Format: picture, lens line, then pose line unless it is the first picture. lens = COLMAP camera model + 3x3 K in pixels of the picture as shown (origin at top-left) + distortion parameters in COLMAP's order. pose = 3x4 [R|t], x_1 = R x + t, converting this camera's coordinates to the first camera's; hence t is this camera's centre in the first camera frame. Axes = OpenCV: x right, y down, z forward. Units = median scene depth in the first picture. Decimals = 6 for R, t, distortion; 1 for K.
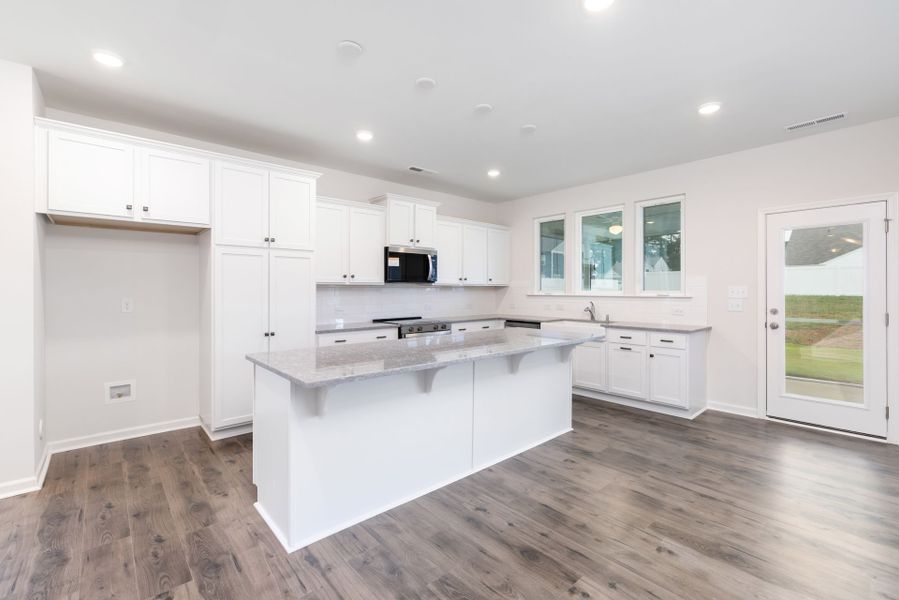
lens RADIAL K [[390.4, 0, 448.4], [0, 390.4, 292.8], [0, 0, 1]] dist [-0.000980, 0.000196]
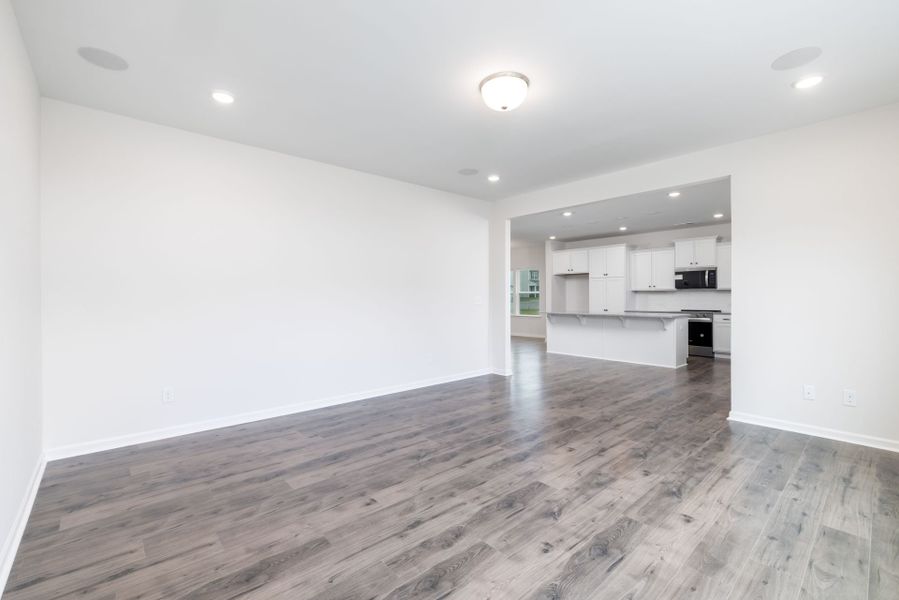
lens RADIAL K [[390.4, 0, 447.3], [0, 390.4, 288.8], [0, 0, 1]] dist [-0.000980, 0.000196]
pose [[-0.014650, -0.020382, -0.999685, 1.741934], [-0.006189, 0.999775, -0.020293, 0.016809], [0.999874, 0.005890, -0.014773, -0.028390]]
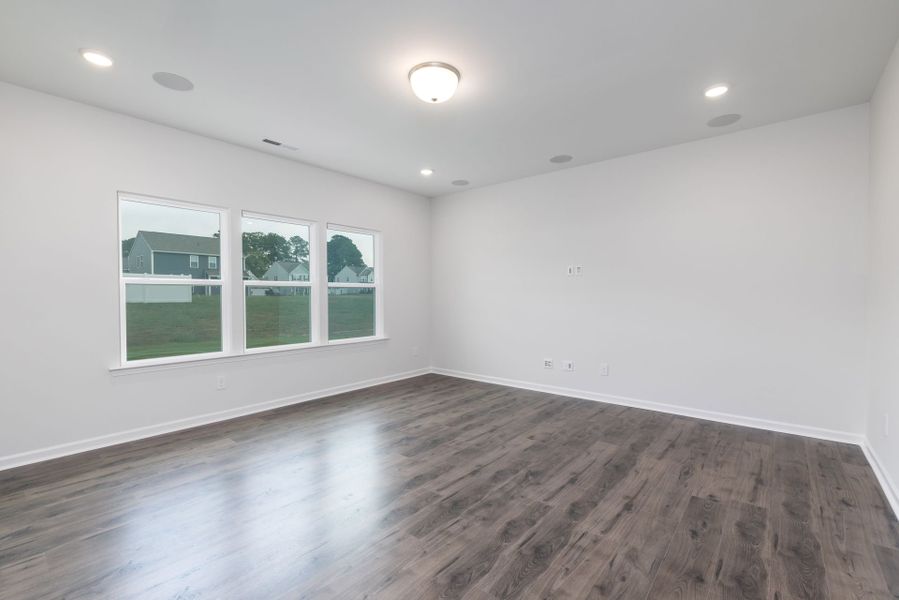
lens RADIAL K [[390.4, 0, 456.4], [0, 390.4, 291.0], [0, 0, 1]] dist [-0.000980, 0.000196]
pose [[-0.149305, 0.013515, 0.988699, 0.493438], [0.012963, 0.999847, -0.011710, 0.017376], [-0.988706, 0.011068, -0.149457, 0.114187]]
